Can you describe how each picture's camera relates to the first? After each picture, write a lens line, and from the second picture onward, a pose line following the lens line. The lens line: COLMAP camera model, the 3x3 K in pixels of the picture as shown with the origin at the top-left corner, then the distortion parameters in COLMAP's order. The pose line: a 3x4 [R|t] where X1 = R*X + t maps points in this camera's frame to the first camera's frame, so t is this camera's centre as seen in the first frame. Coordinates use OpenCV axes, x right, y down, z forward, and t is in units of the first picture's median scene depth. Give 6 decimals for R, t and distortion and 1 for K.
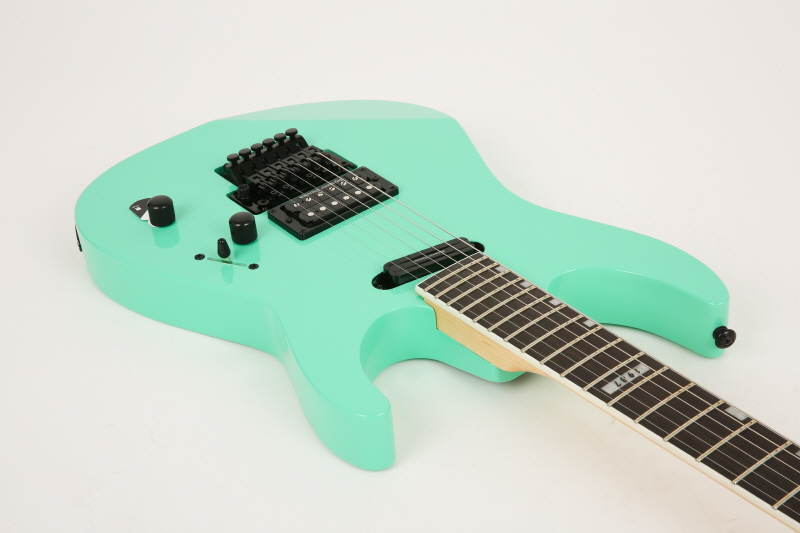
lens RADIAL K [[1380.4, 0, 407.9], [0, 1380.4, 269.0], [0, 0, 1]] dist [0.019744, 0.000000]
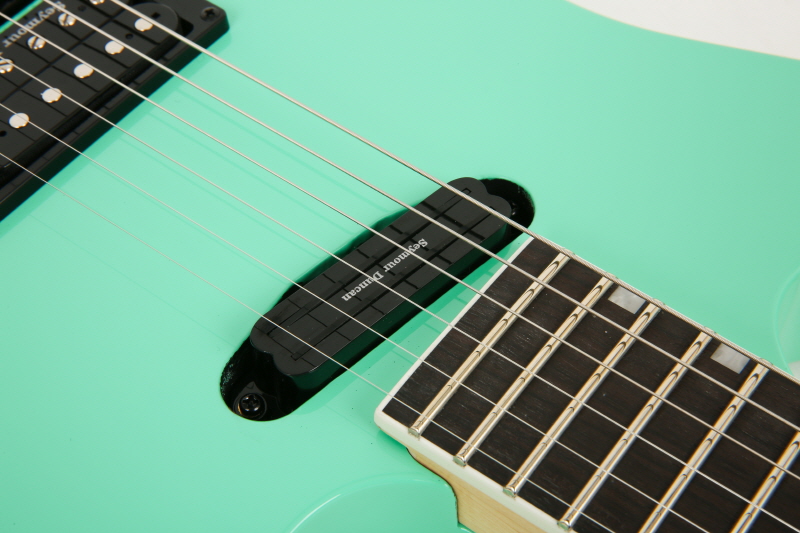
lens RADIAL K [[1380.4, 0, 399.9], [0, 1380.4, 262.7], [0, 0, 1]] dist [0.019744, 0.000000]
pose [[0.977223, -0.163802, 0.134920, -0.023713], [0.120042, 0.950960, 0.285071, -0.102939], [-0.174999, -0.262382, 0.948963, 0.704070]]
